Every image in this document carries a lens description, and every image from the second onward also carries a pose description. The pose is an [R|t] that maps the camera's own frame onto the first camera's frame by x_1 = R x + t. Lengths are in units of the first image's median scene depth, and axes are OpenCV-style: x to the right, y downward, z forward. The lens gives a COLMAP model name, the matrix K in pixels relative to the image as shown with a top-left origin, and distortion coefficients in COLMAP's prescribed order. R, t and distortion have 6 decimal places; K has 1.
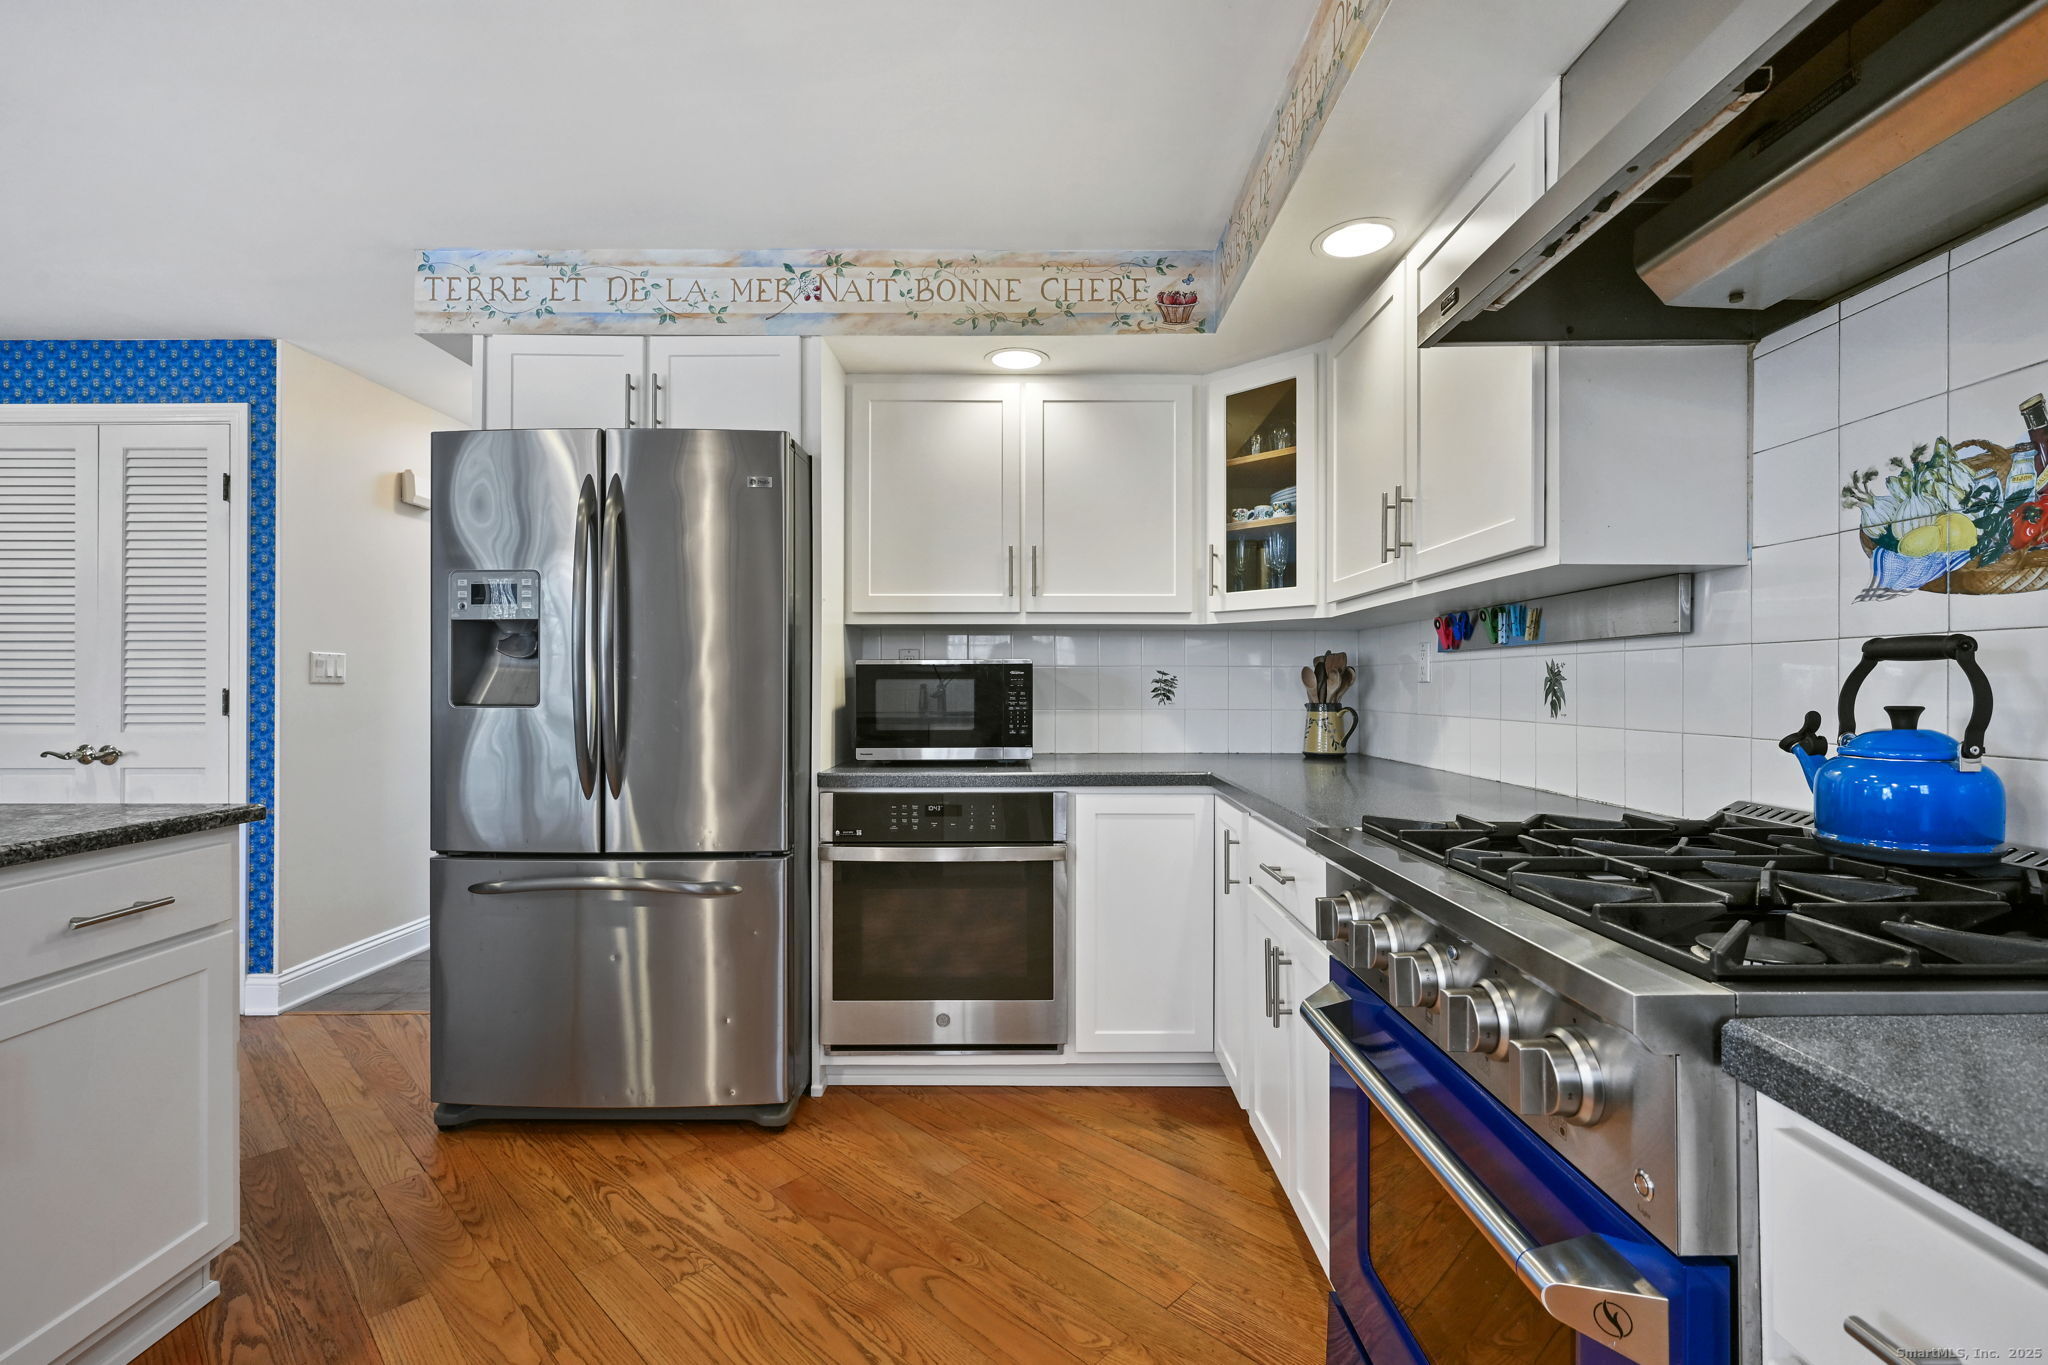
lens RADIAL K [[892.4, 0, 1024.0], [0, 892.4, 682.5], [0, 0, 1]] dist [-0.000729, -0.000036]
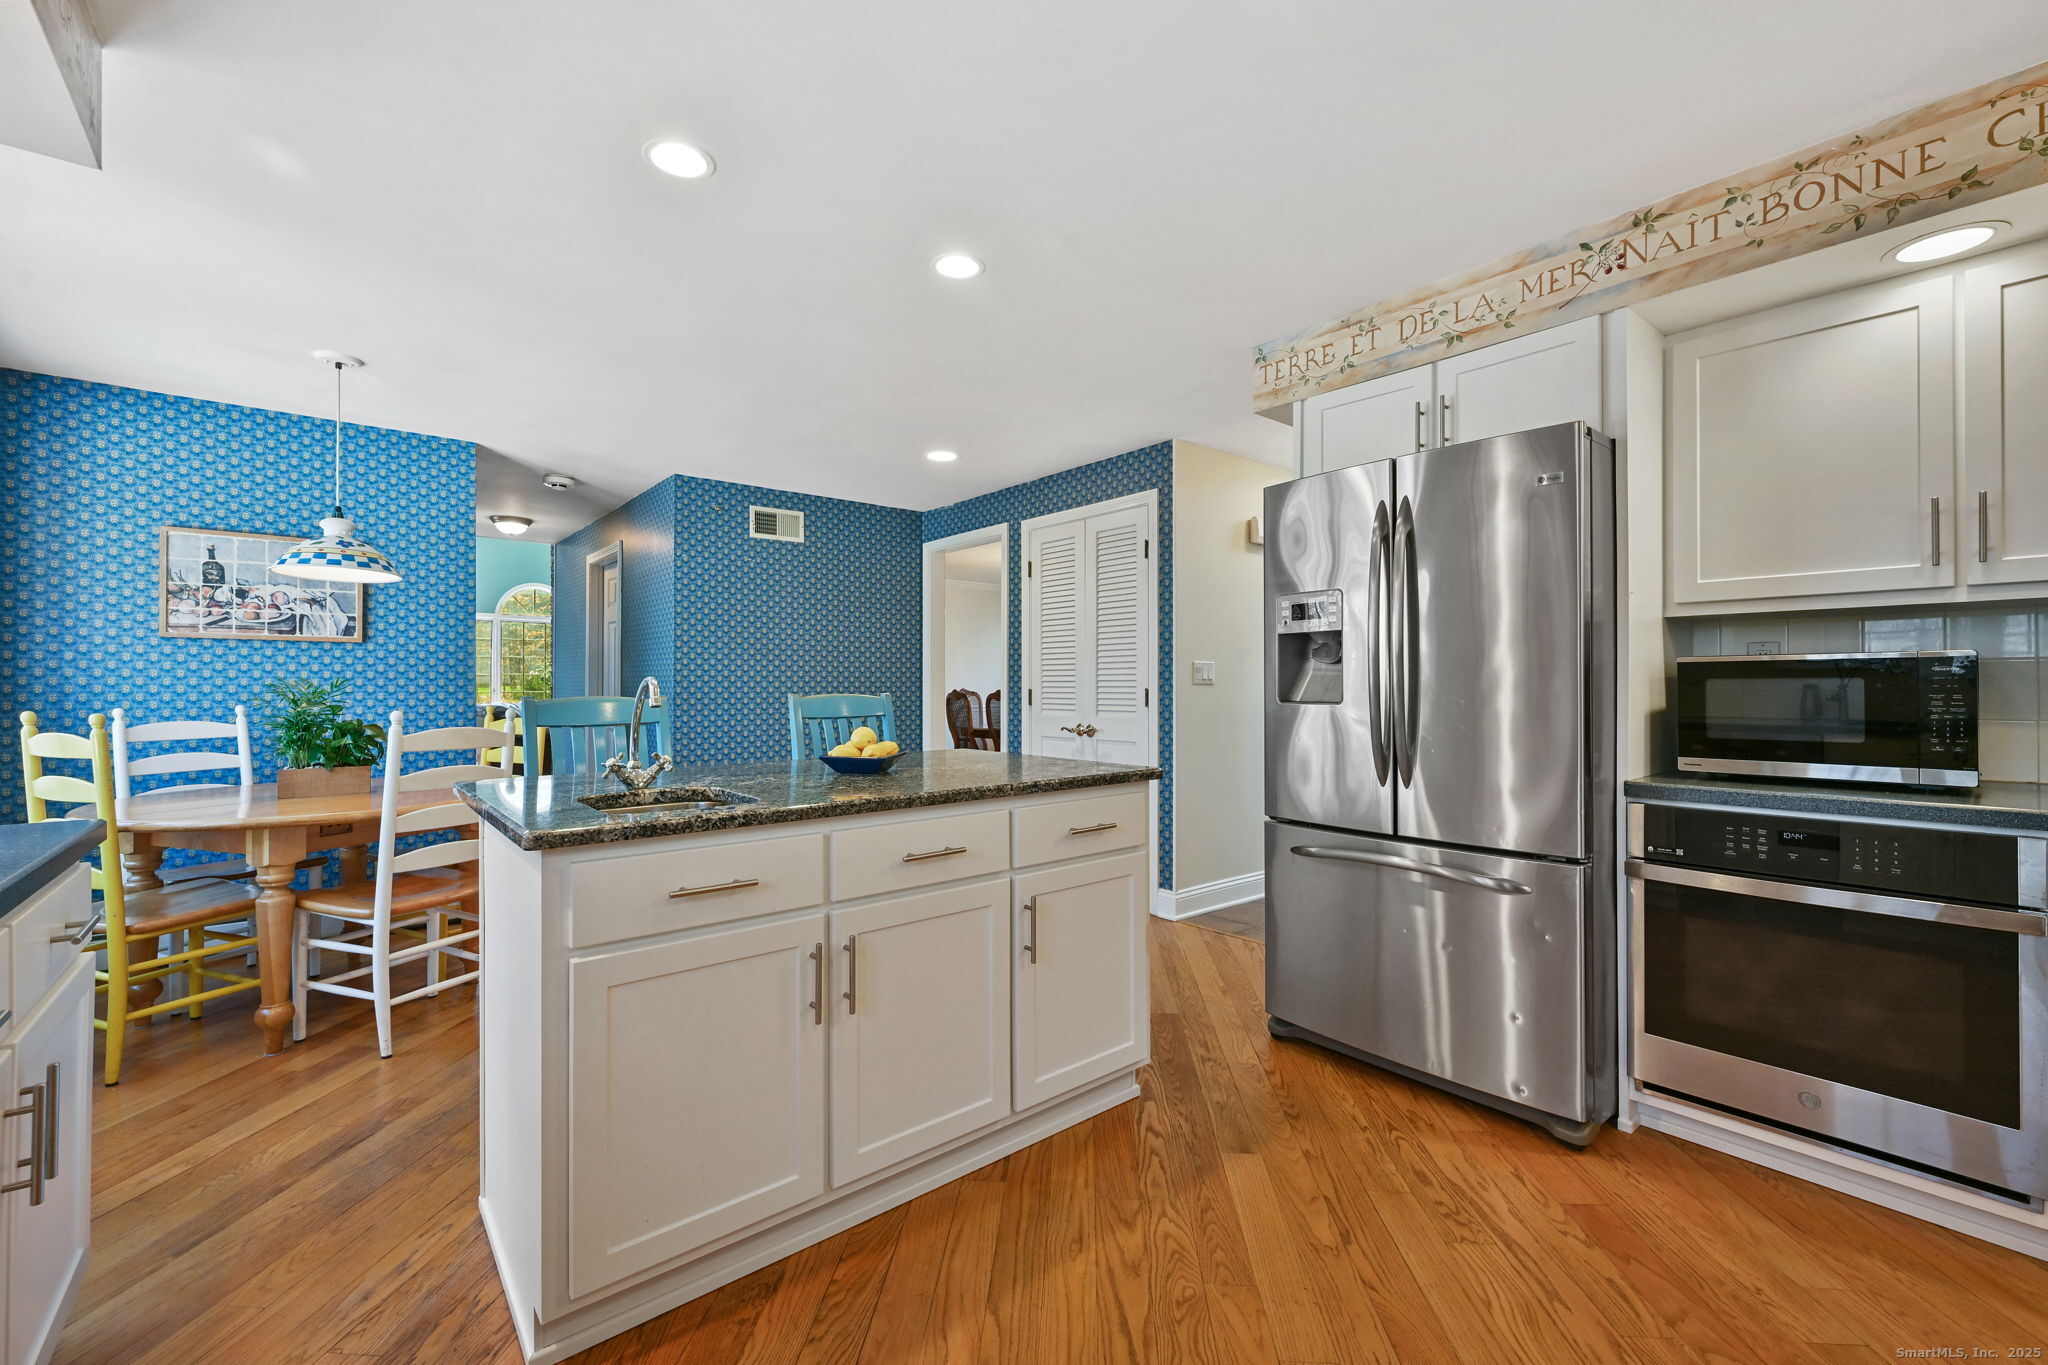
lens RADIAL K [[849.6, 0, 1031.2], [0, 849.6, 685.0], [0, 0, 1]] dist [-0.000854, 0.000584]
pose [[0.642026, -0.001173, -0.766682, 0.050992], [0.003345, 0.999994, 0.001270, -0.000847], [0.766675, -0.003380, 0.642026, -0.035697]]
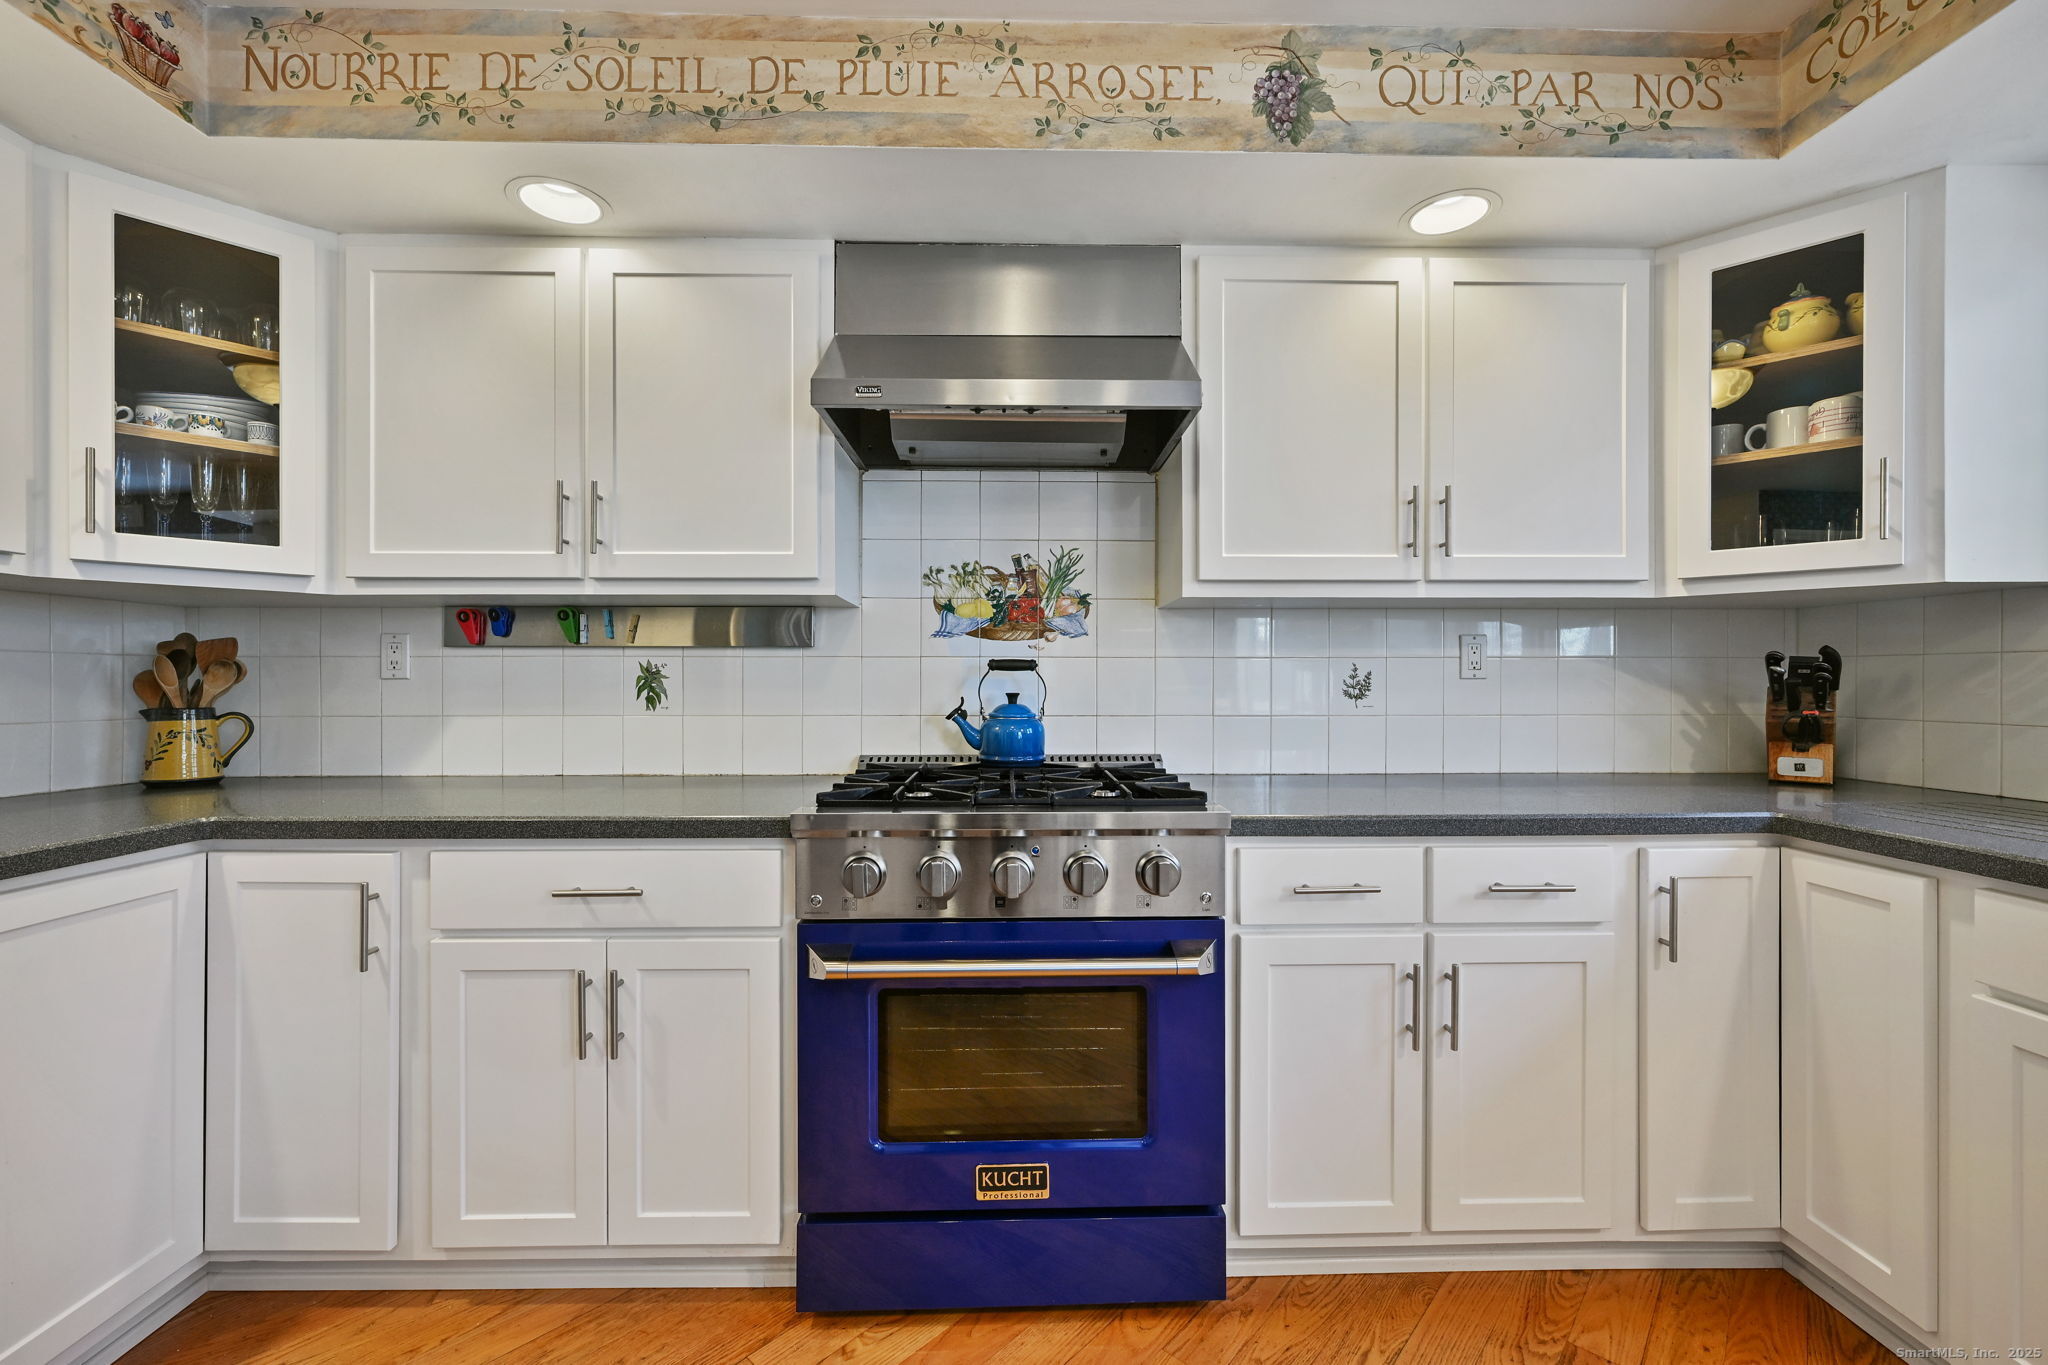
lens RADIAL K [[849.6, 0, 1031.2], [0, 849.6, 685.0], [0, 0, 1]] dist [-0.000854, 0.000584]
pose [[-0.027681, -0.001887, 0.999615, -0.454665], [-0.003049, 0.999994, 0.001803, 0.002187], [-0.999612, -0.002998, -0.027686, 0.461561]]
